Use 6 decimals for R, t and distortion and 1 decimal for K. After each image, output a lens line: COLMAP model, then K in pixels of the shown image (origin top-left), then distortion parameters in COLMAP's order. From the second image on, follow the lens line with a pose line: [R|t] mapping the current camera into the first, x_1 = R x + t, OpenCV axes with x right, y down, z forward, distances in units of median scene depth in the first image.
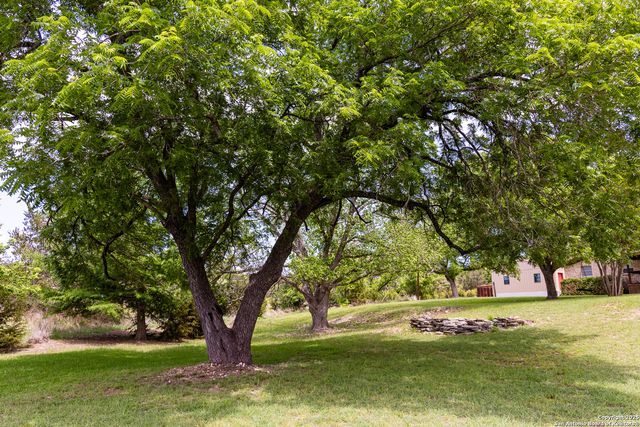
lens RADIAL K [[472.5, 0, 320.0], [0, 472.5, 213.5], [0, 0, 1]] dist [-0.006440, 0.000957]
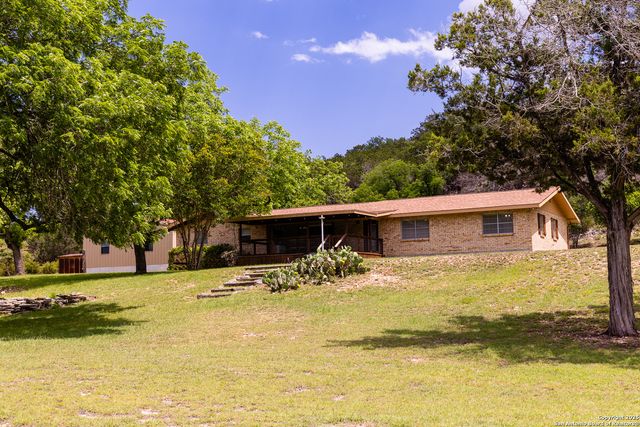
lens RADIAL K [[819.5, 0, 333.4], [0, 819.5, 211.6], [0, 0, 1]] dist [0.014739, -0.009431]
pose [[0.803915, 0.033739, 0.593786, -0.081764], [-0.092638, 0.993307, 0.068981, -0.054078], [-0.587485, -0.110462, 0.801661, -0.310333]]
